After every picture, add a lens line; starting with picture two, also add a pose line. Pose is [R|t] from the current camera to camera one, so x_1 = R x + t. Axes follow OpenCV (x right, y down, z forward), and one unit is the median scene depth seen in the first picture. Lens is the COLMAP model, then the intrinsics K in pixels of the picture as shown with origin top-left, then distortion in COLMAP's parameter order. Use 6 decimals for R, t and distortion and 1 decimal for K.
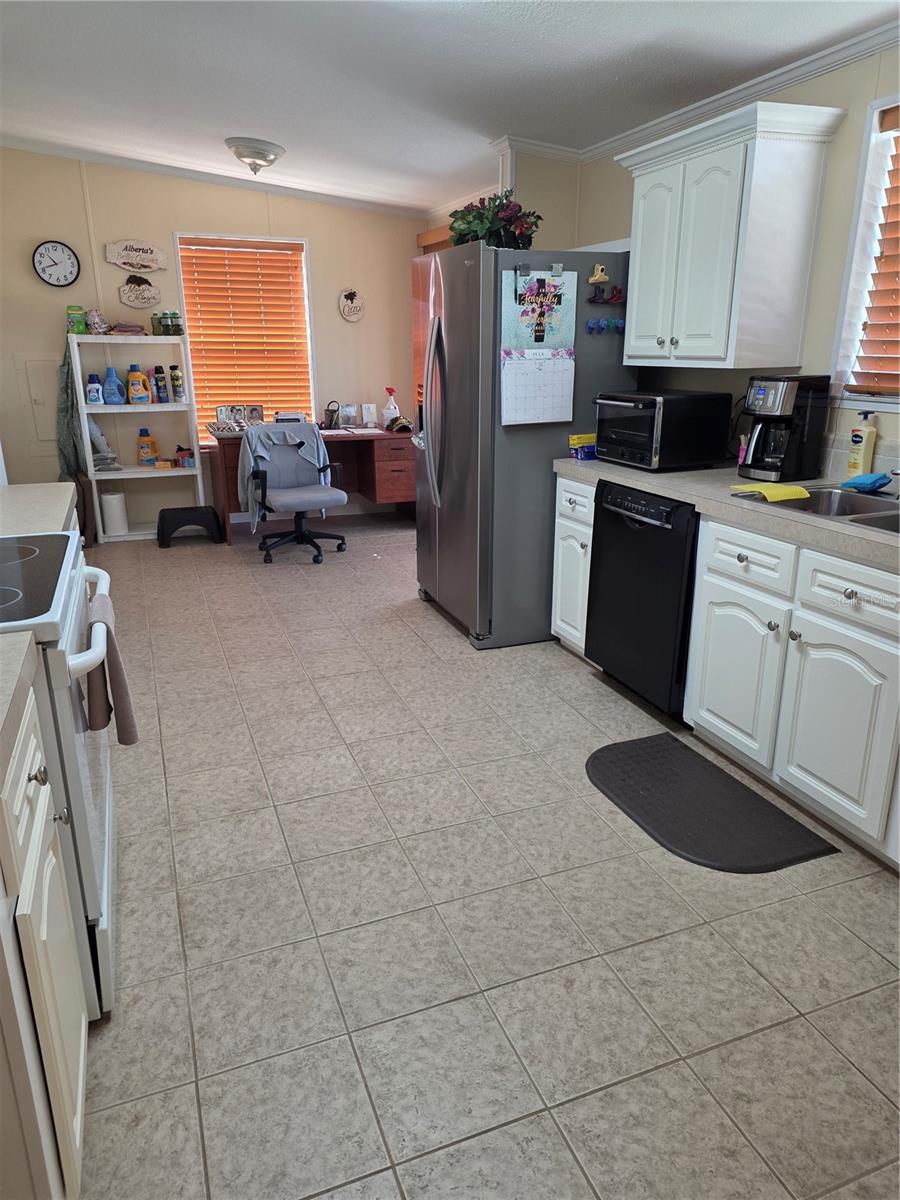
lens RADIAL K [[802.1, 0, 444.8], [0, 802.1, 598.4], [0, 0, 1]] dist [0.063362, -0.056388]
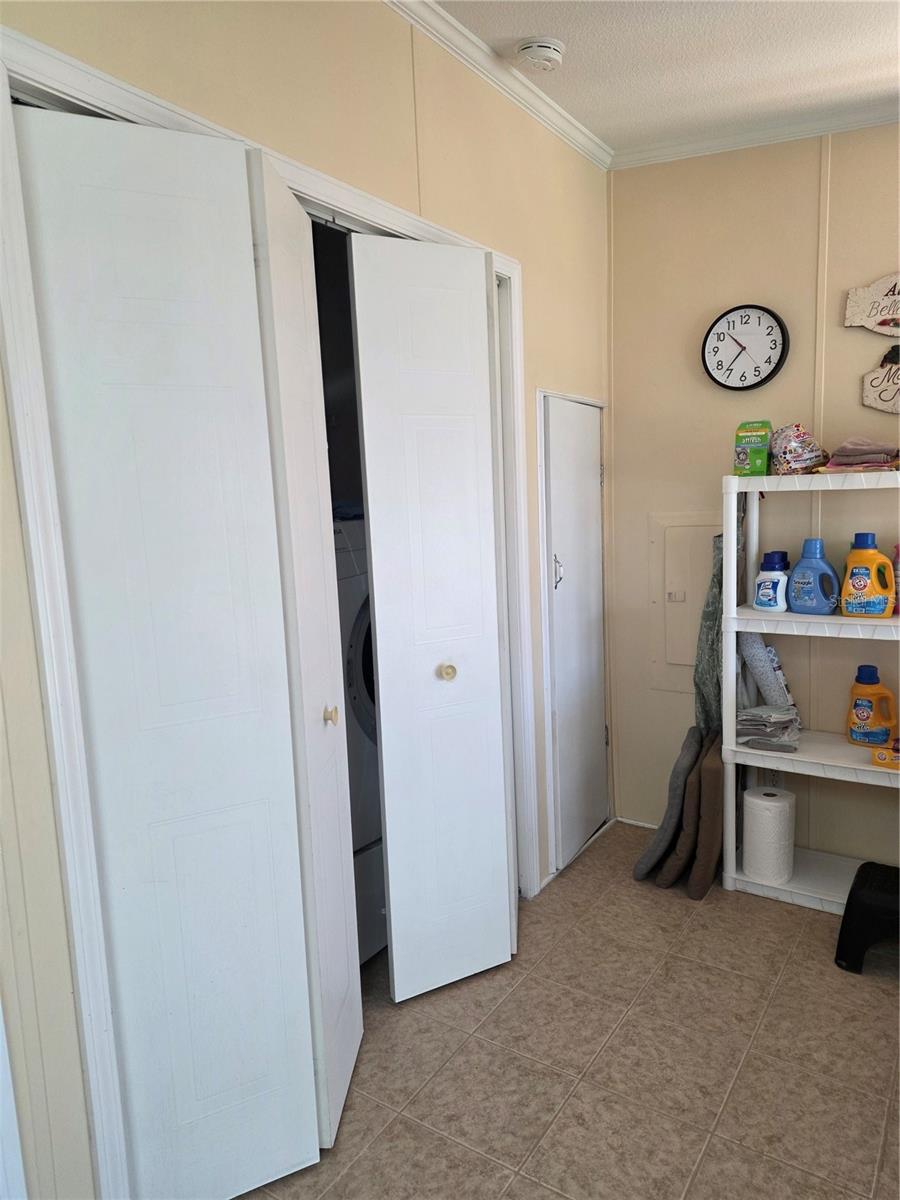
lens RADIAL K [[802.1, 0, 438.8], [0, 802.1, 599.7], [0, 0, 1]] dist [0.063362, -0.056388]
pose [[0.565156, 0.085840, -0.820506, -0.231222], [-0.215446, 0.975415, -0.046350, -0.295844], [0.796356, 0.202970, 0.569755, 0.920421]]
